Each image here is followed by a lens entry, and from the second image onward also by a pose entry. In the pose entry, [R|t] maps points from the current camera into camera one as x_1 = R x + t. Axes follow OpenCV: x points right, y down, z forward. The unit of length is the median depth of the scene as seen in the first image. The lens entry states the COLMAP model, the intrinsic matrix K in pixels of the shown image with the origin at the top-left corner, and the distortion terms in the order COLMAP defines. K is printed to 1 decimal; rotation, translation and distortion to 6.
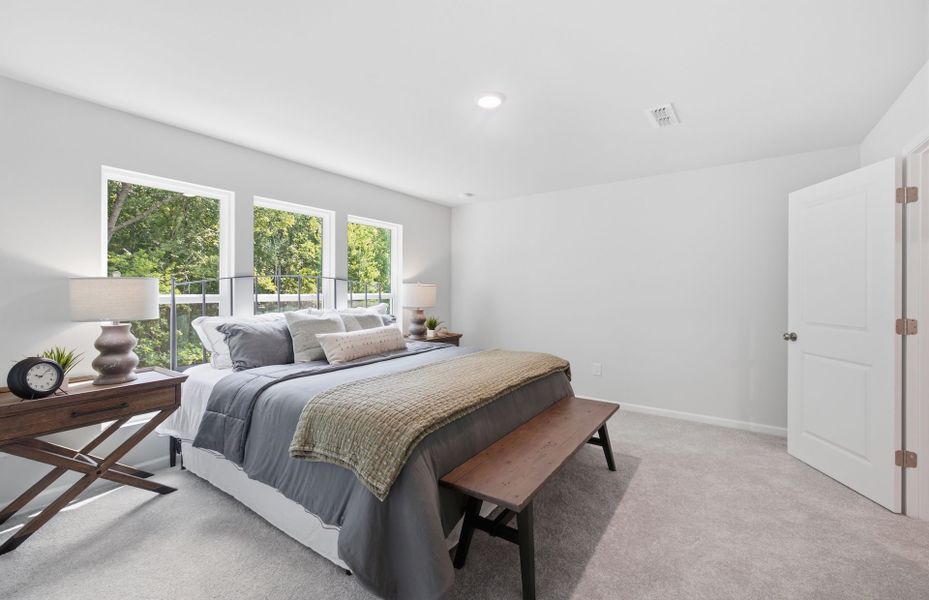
lens RADIAL K [[403.0, 0, 464.9], [0, 403.0, 293.9], [0, 0, 1]] dist [0.000984, -0.000989]
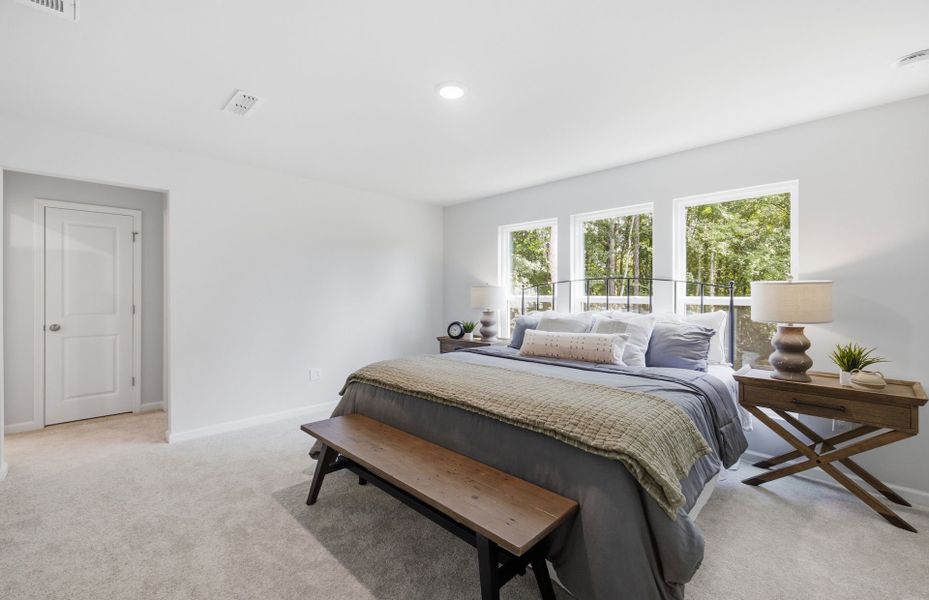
lens RADIAL K [[403.0, 0, 455.2], [0, 403.0, 296.4], [0, 0, 1]] dist [0.000984, -0.000989]
pose [[-0.221568, 0.004412, -0.975135, 0.798061], [-0.004707, 0.999973, 0.005594, -0.003164], [0.975134, 0.005830, -0.221541, 0.990804]]
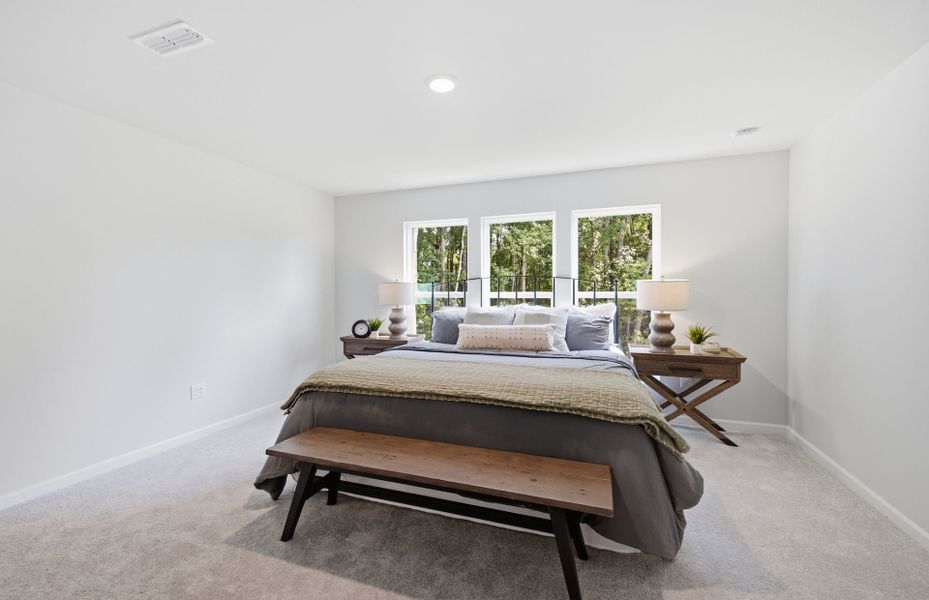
lens RADIAL K [[403.0, 0, 461.3], [0, 403.0, 298.1], [0, 0, 1]] dist [0.000984, -0.000989]
pose [[0.227172, 0.016613, -0.973713, 0.800826], [0.000227, 0.999854, 0.017111, -0.001728], [0.973855, -0.004108, 0.227135, 0.673931]]
